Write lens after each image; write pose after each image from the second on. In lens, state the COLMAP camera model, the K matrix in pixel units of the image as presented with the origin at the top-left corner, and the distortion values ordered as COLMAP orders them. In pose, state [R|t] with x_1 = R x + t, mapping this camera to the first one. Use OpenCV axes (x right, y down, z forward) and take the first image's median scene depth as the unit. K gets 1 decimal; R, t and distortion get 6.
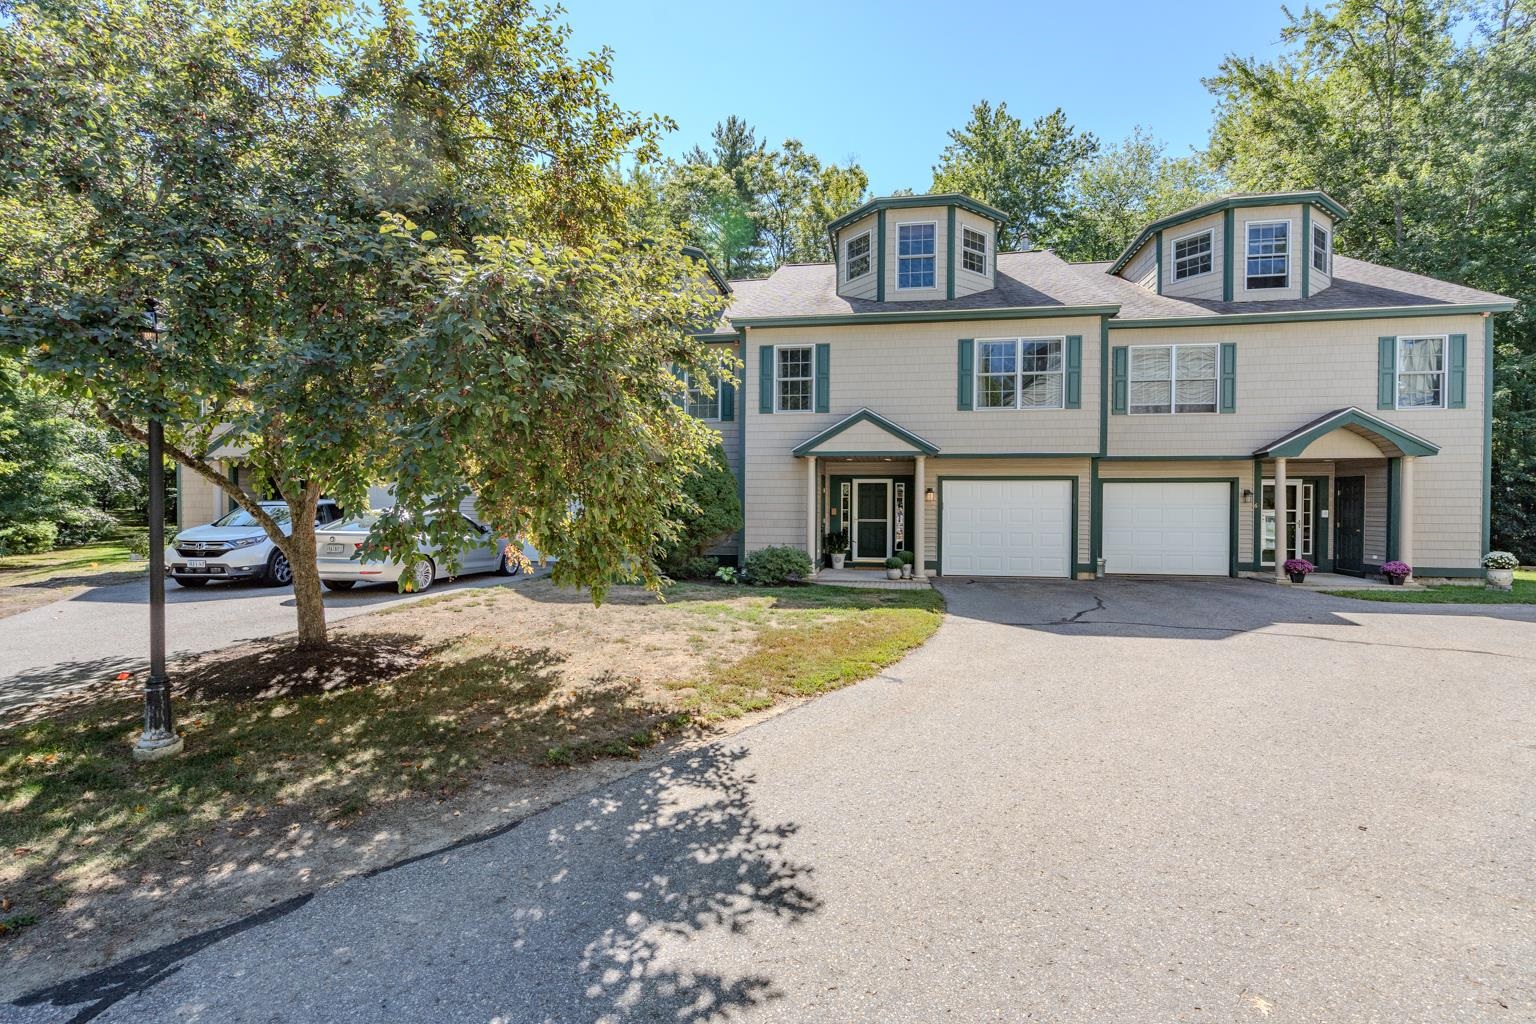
lens RADIAL K [[702.9, 0, 775.5], [0, 702.9, 508.5], [0, 0, 1]] dist [-0.001658, 0.000869]
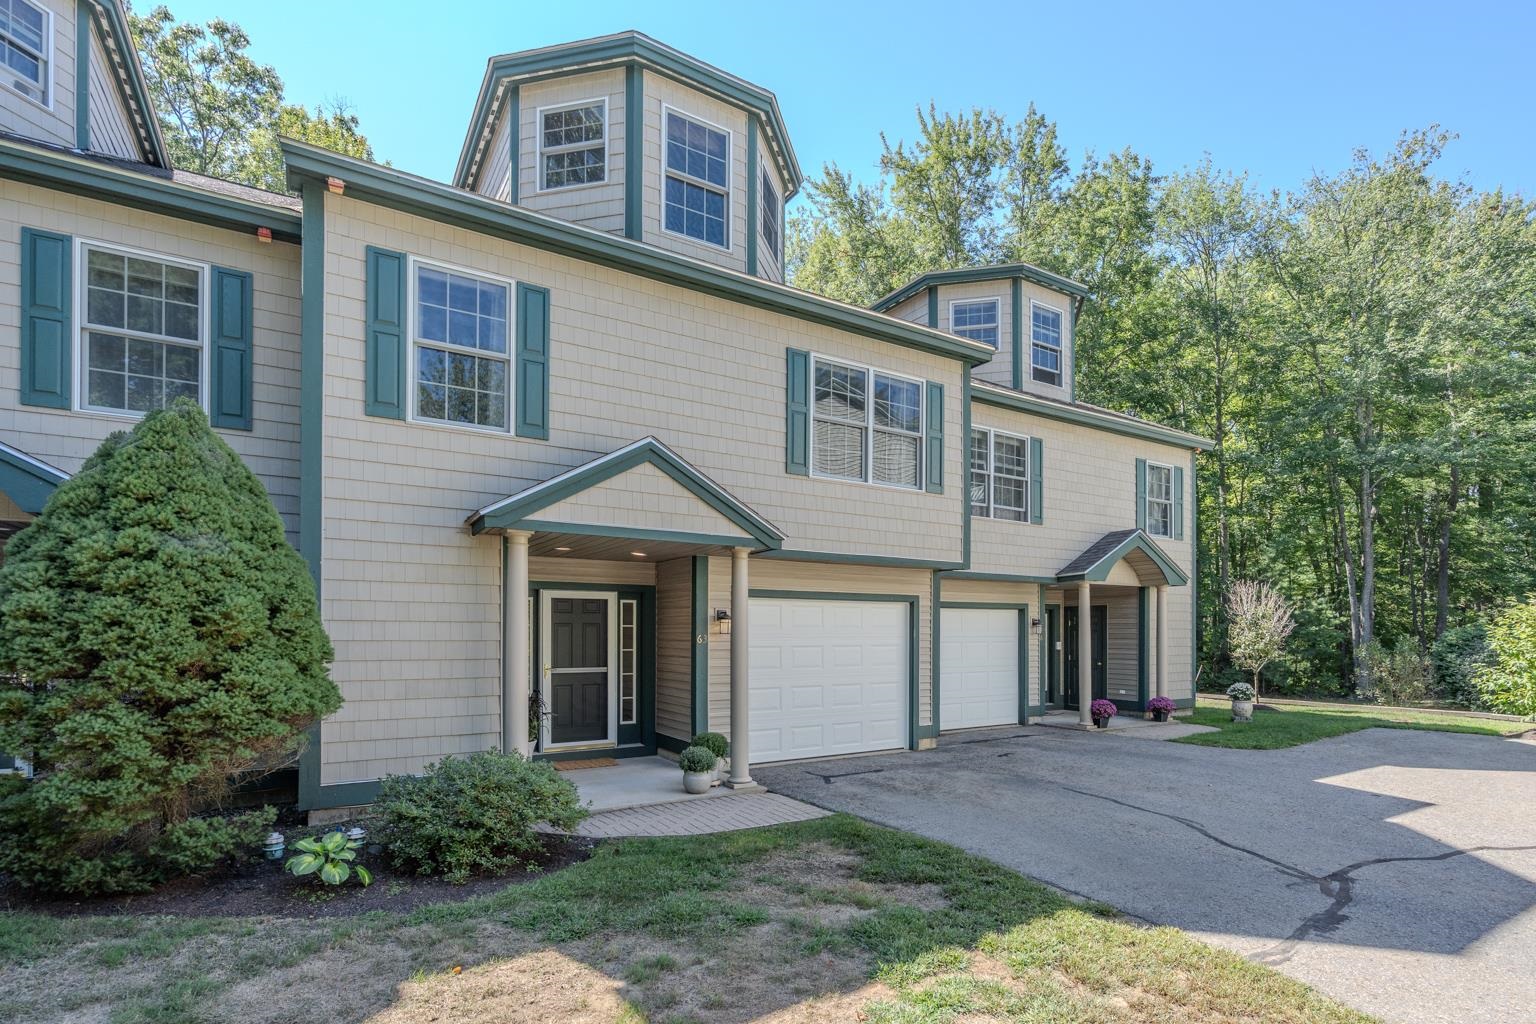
lens RADIAL K [[702.9, 0, 739.2], [0, 702.9, 626.3], [0, 0, 1]] dist [-0.001658, 0.000869]
pose [[0.729207, 0.002238, 0.684289, -0.146239], [0.005478, 0.999944, -0.009108, -0.011352], [-0.684271, 0.010391, 0.729154, 0.591787]]
